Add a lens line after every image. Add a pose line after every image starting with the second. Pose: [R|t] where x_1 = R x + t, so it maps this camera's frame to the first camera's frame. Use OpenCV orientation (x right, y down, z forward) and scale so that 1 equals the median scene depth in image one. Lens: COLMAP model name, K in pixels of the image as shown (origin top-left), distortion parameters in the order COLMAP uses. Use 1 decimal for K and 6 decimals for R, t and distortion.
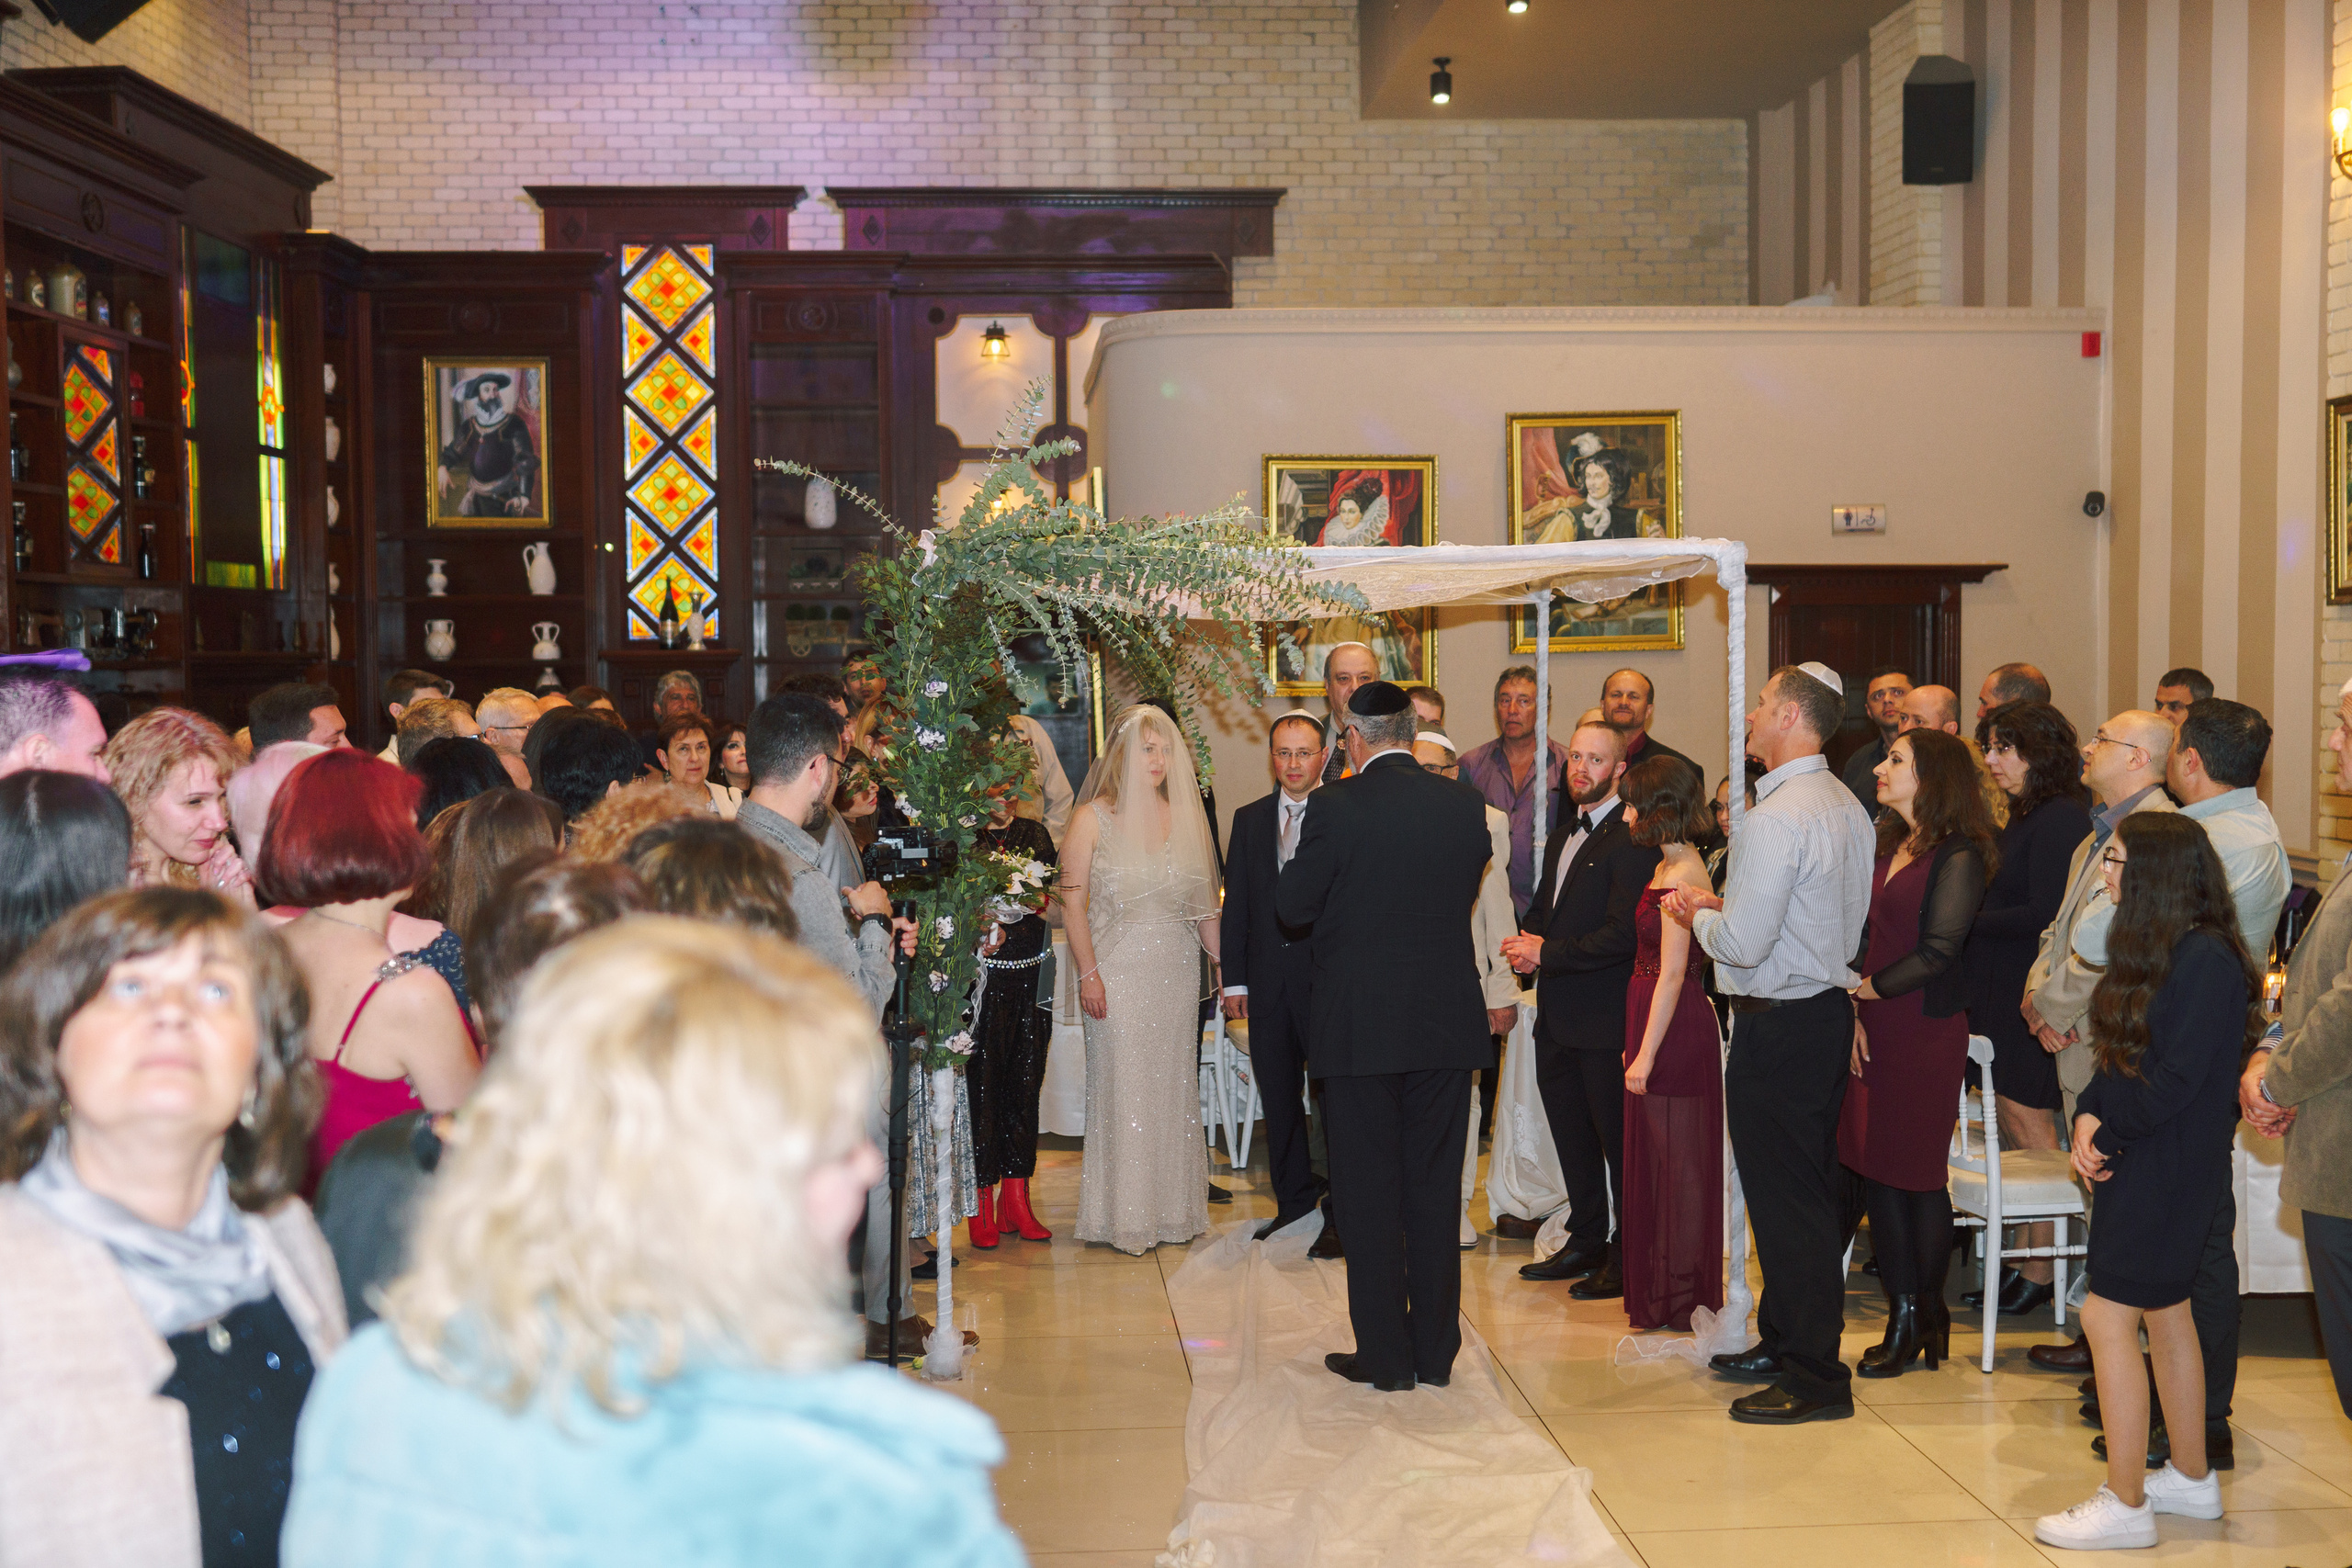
lens RADIAL K [[2415.1, 0, 1176.0], [0, 2415.1, 784.0], [0, 0, 1]] dist [0.007082, 0.010784]
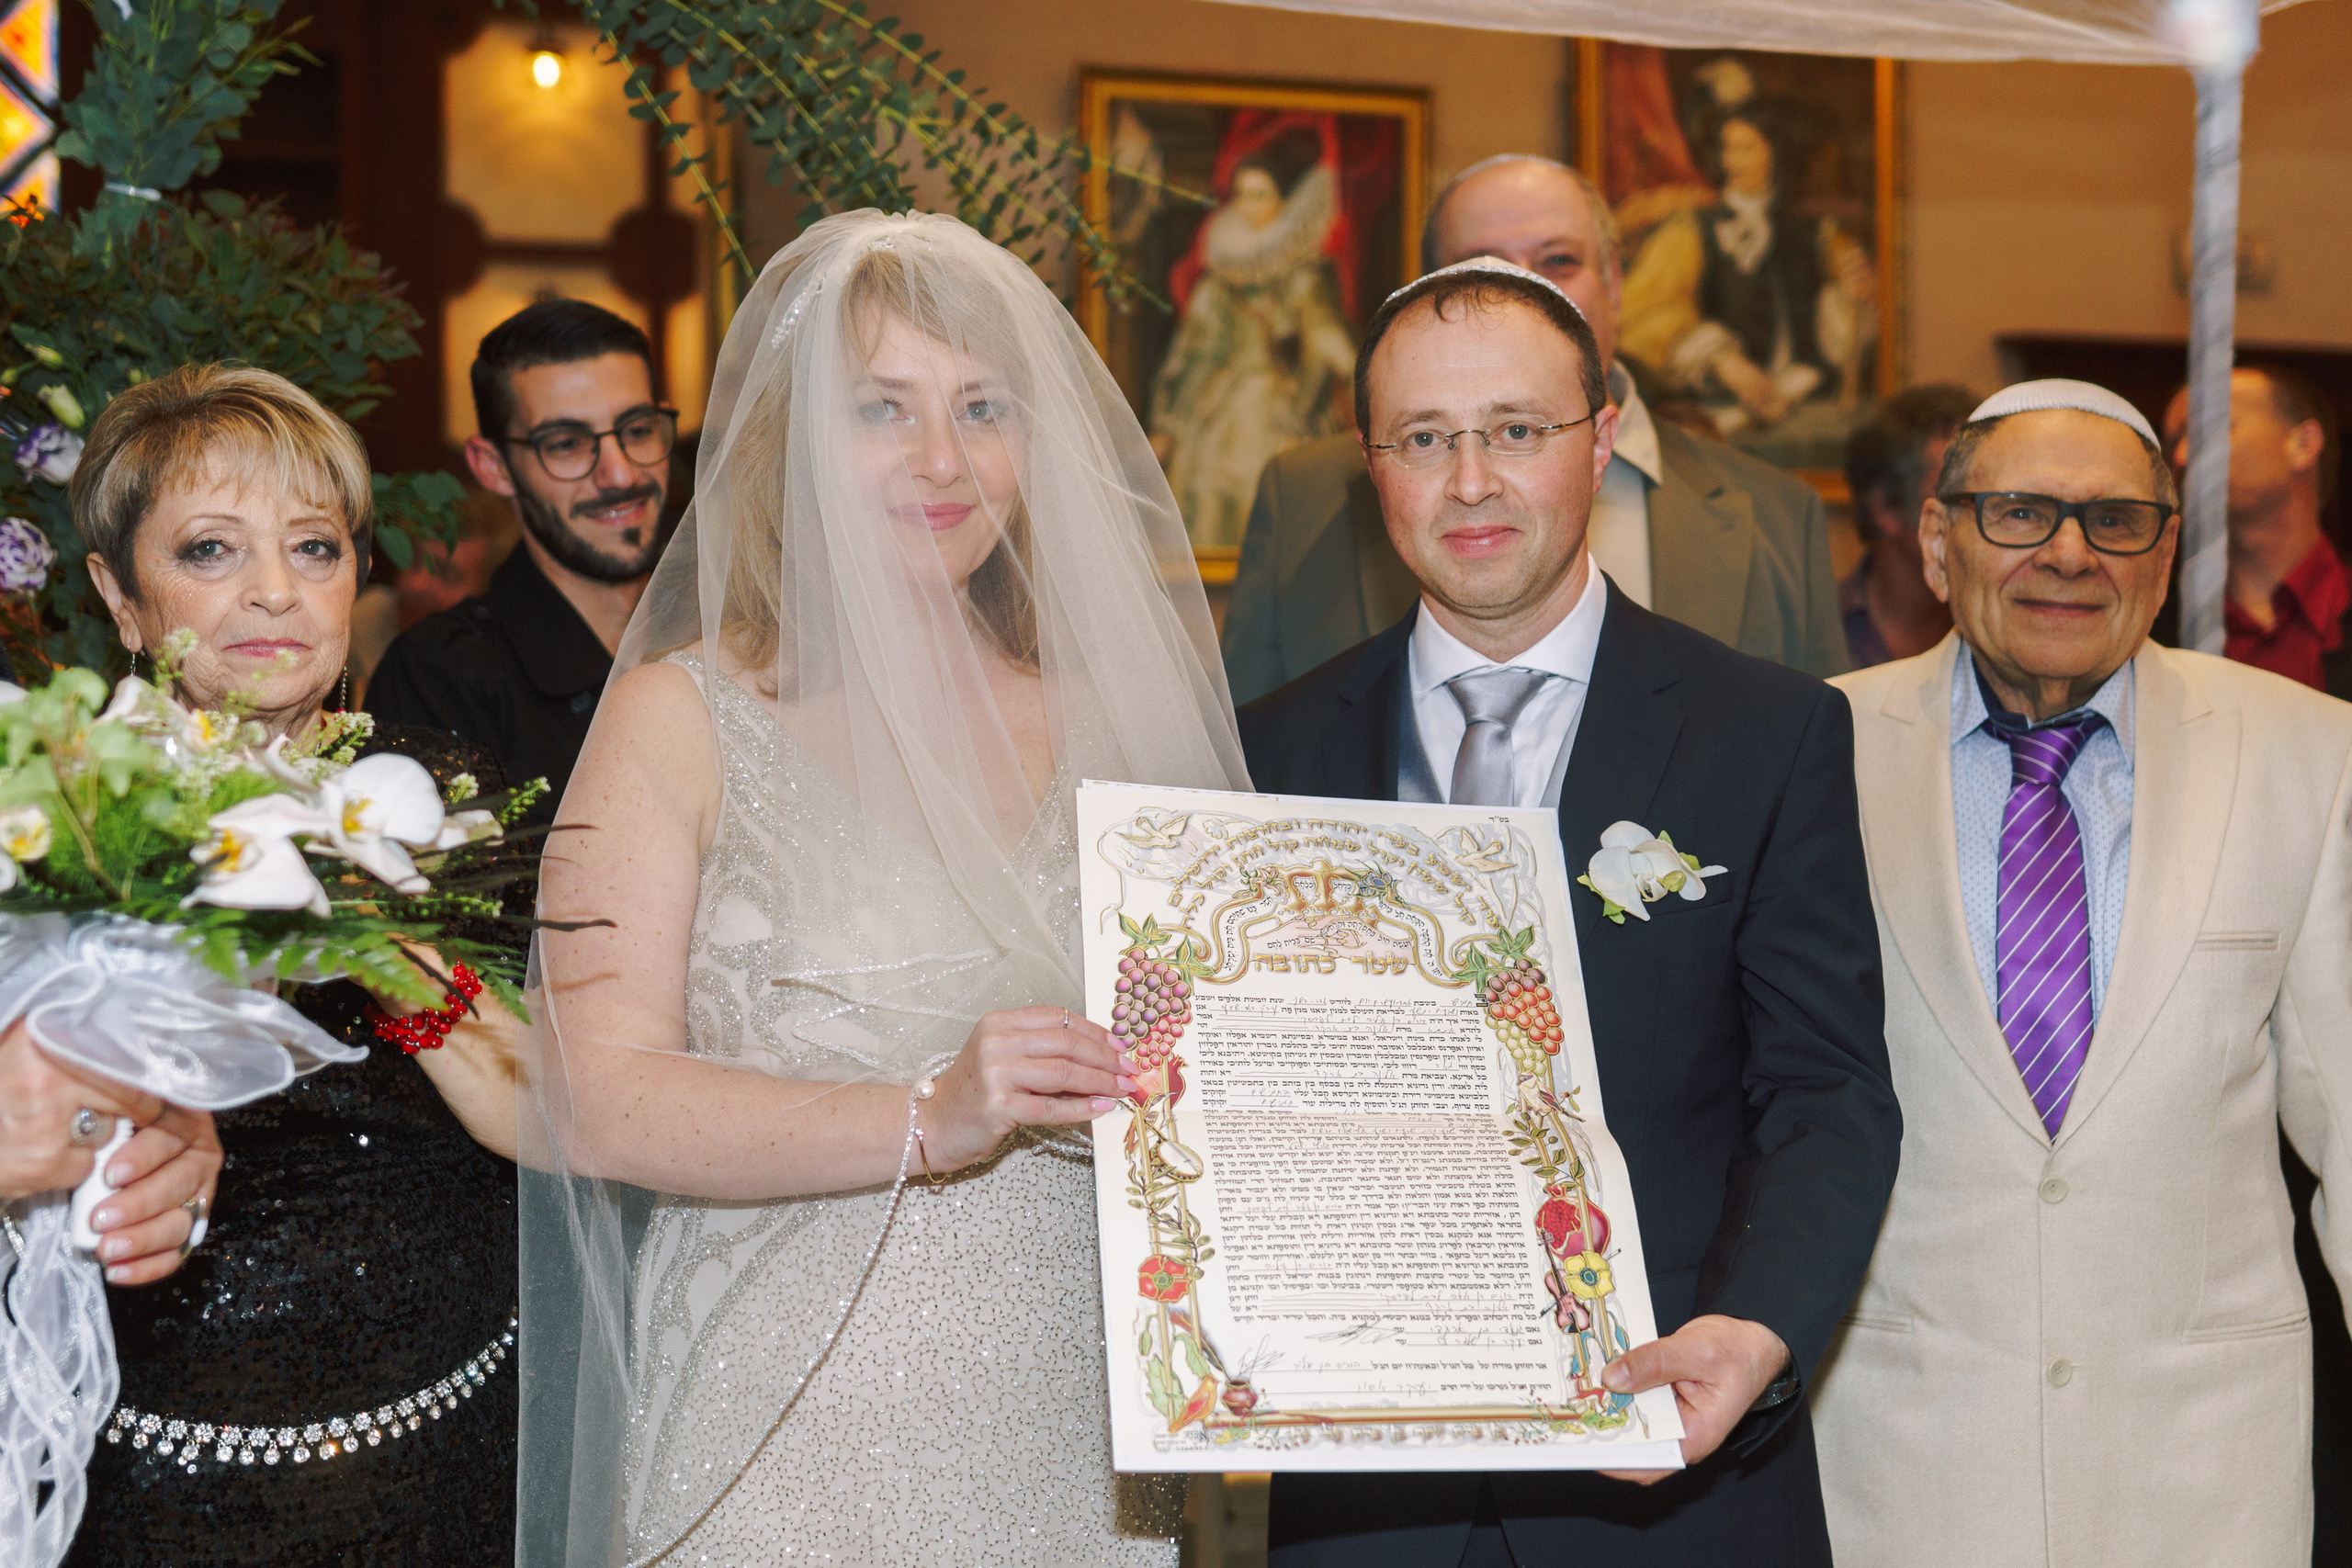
lens RADIAL K [[2493.0, 0, 1176.0], [0, 2493.0, 784.0], [0, 0, 1]] dist [0.008001, 0.021768]
pose [[0.989305, 0.005142, 0.145770, -0.010857], [0.001122, 0.999081, -0.042857, 0.017553], [-0.145857, 0.042562, 0.988390, 0.367518]]
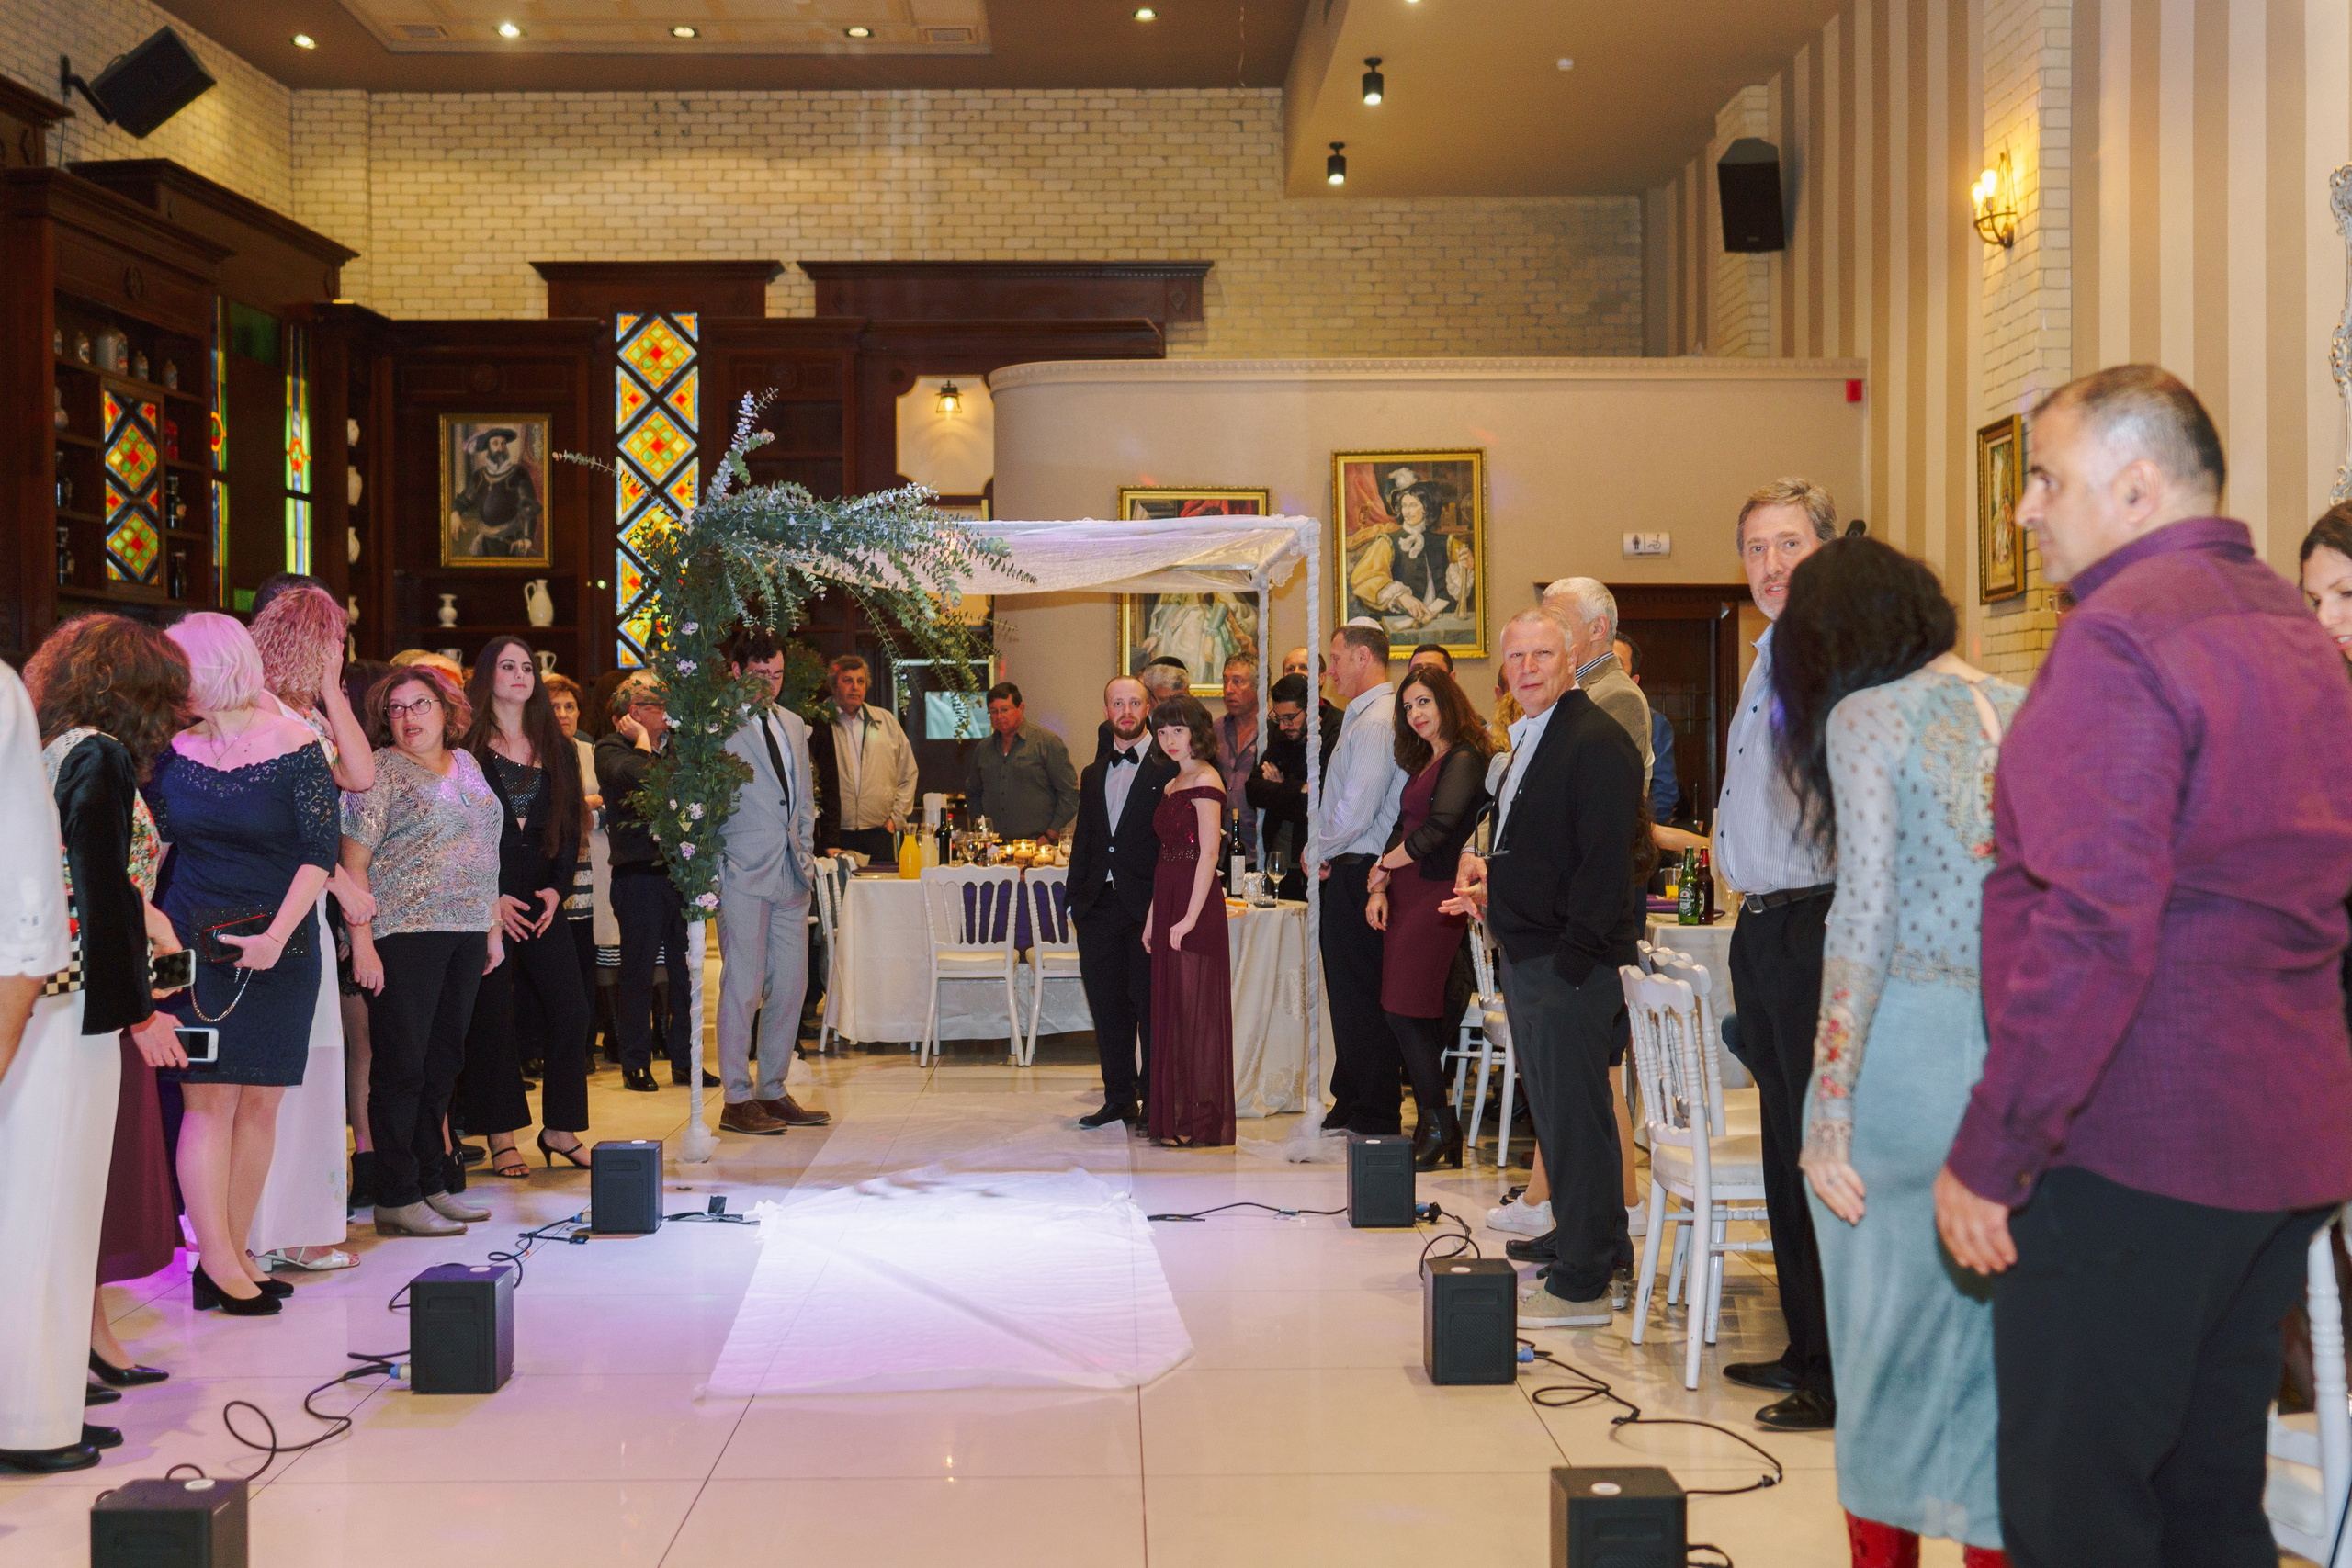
lens RADIAL K [[2493.0, 0, 1176.0], [0, 2493.0, 784.0], [0, 0, 1]] dist [0.008001, 0.021768]
pose [[0.998677, 0.006016, -0.051066, 0.088113], [-0.008010, 0.999210, -0.038935, 0.036248], [0.050792, 0.039292, 0.997936, -0.126028]]
